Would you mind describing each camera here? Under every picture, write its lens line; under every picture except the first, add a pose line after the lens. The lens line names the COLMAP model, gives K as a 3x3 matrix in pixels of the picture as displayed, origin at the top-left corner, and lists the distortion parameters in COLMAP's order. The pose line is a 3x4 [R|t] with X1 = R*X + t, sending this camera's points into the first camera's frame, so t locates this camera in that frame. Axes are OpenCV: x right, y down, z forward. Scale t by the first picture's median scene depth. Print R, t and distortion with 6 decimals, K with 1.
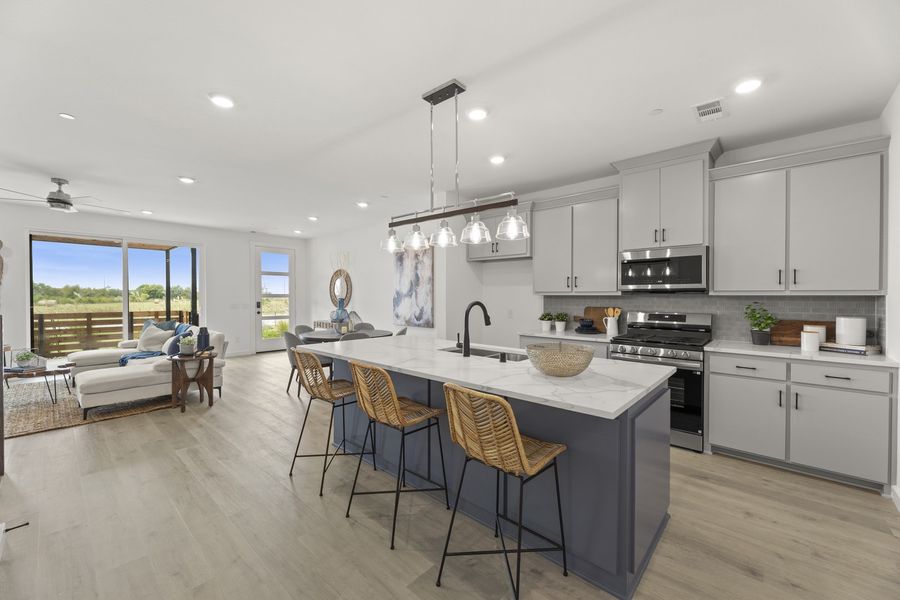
lens RADIAL K [[362.7, 0, 450.7], [0, 362.7, 294.6], [0, 0, 1]] dist [0.009371, 0.000213]
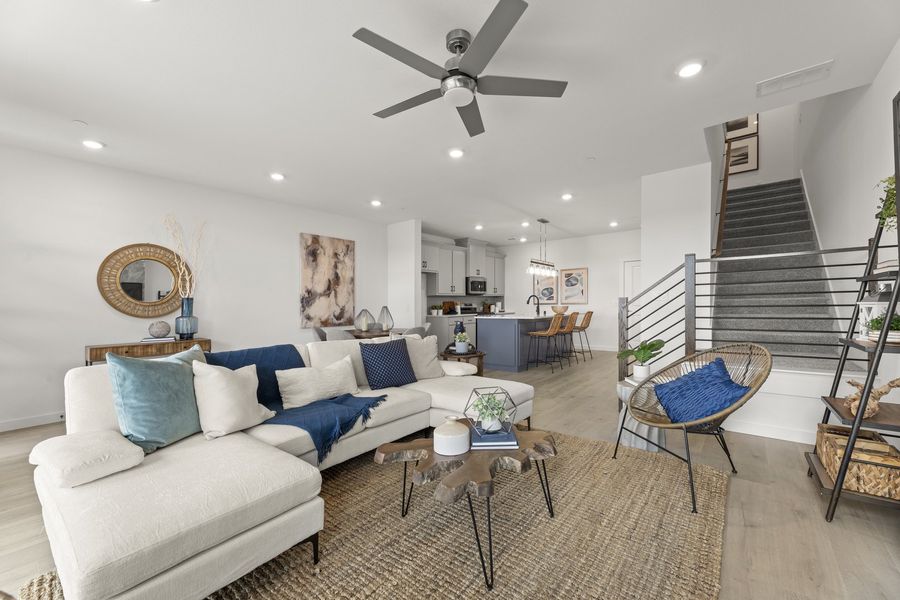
lens RADIAL K [[362.7, 0, 458.8], [0, 362.7, 291.3], [0, 0, 1]] dist [0.009371, 0.000213]
pose [[-0.063126, 0.036624, 0.997333, -1.104497], [0.017489, 0.999214, -0.035586, 0.034031], [-0.997852, 0.015196, -0.063717, 0.729619]]
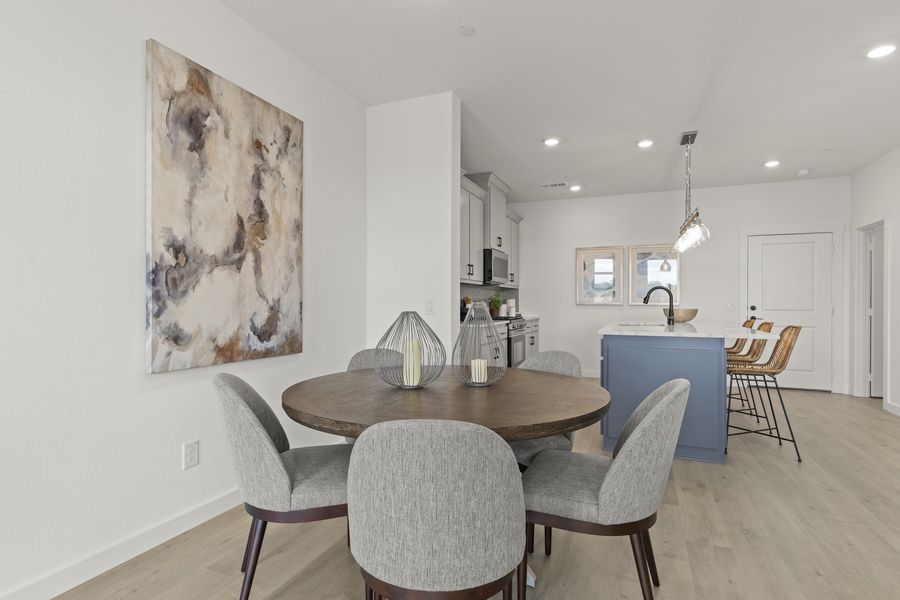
lens RADIAL K [[463.5, 0, 466.6], [0, 463.5, 301.6], [0, 0, 1]] dist [0.008187, -0.000342]
pose [[-0.355683, -0.001074, 0.934606, -0.561592], [-0.003139, 0.999995, -0.000046, 0.034984], [-0.934601, -0.002950, -0.355685, 0.973528]]
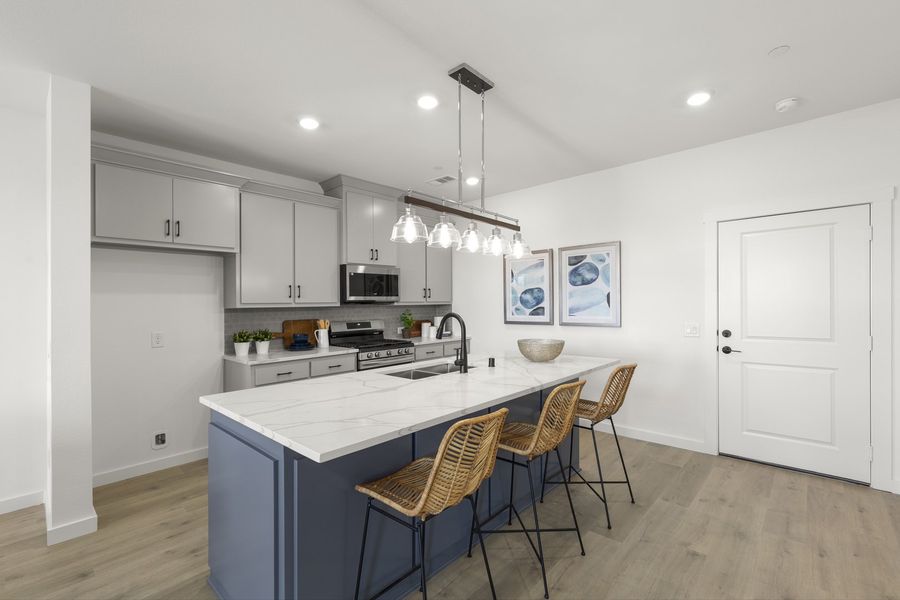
lens RADIAL K [[412.7, 0, 457.1], [0, 412.7, 300.2], [0, 0, 1]] dist [0.002756, 0.000093]
pose [[0.012381, 0.007187, 0.999898, -0.419629], [0.015387, 0.999854, -0.007377, -0.000946], [-0.999805, 0.015477, 0.012269, 0.403145]]
